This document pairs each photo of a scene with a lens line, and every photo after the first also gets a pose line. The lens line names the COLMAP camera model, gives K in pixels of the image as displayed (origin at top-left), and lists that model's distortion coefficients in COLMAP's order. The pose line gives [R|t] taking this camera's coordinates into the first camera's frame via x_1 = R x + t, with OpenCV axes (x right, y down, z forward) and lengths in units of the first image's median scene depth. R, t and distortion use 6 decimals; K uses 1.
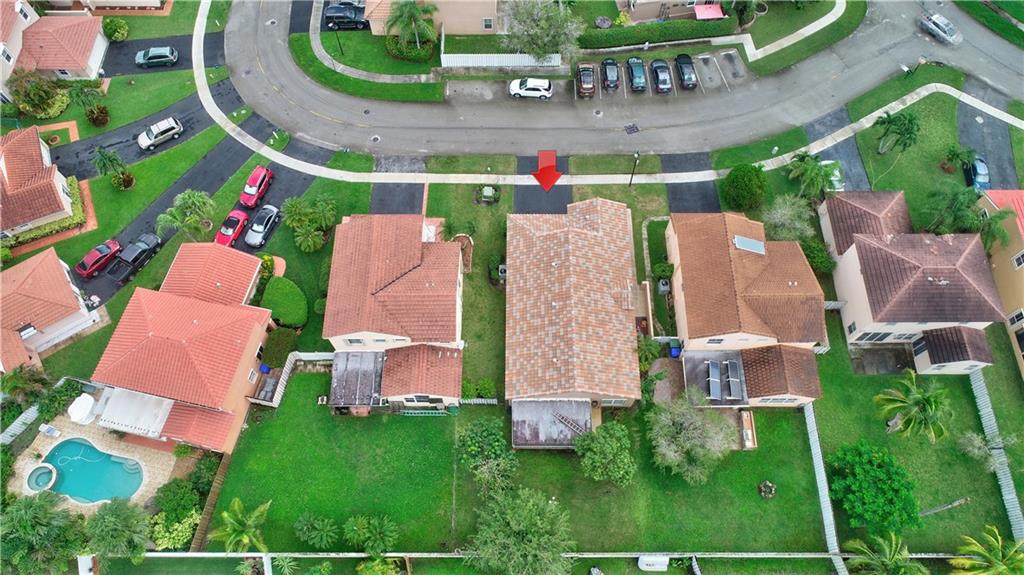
lens RADIAL K [[687.5, 0, 512.0], [0, 687.5, 287.5], [0, 0, 1]] dist [-0.000718, -0.002630]
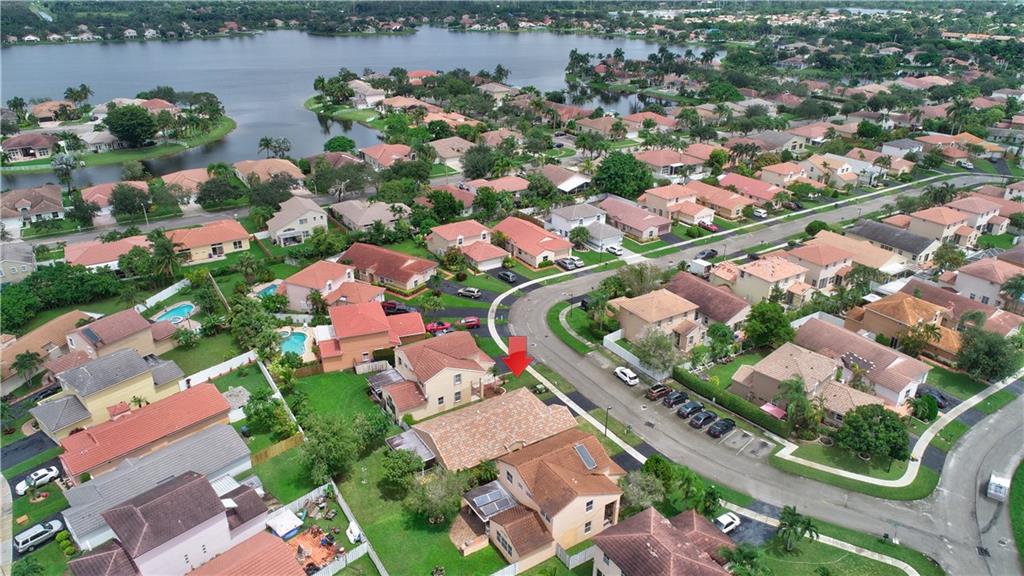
lens RADIAL K [[687.5, 0, 512.0], [0, 687.5, 288.0], [0, 0, 1]] dist [-0.000718, -0.002630]
pose [[0.538424, 0.359424, -0.762177, 0.938471], [-0.766622, 0.584428, -0.265961, 0.169875], [0.349845, 0.727502, 0.590212, -0.063947]]
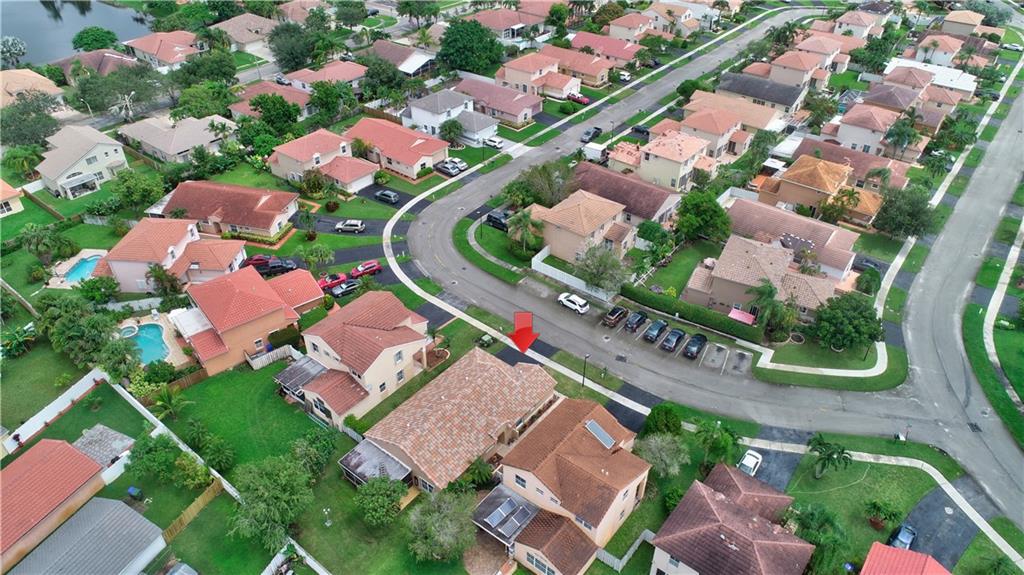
lens RADIAL K [[687.5, 0, 512.0], [0, 687.5, 287.5], [0, 0, 1]] dist [-0.000718, -0.002630]
pose [[0.782242, 0.374691, -0.497699, 0.565165], [-0.567345, 0.758468, -0.320696, 0.160645], [0.257327, 0.533229, 0.805885, -0.063875]]
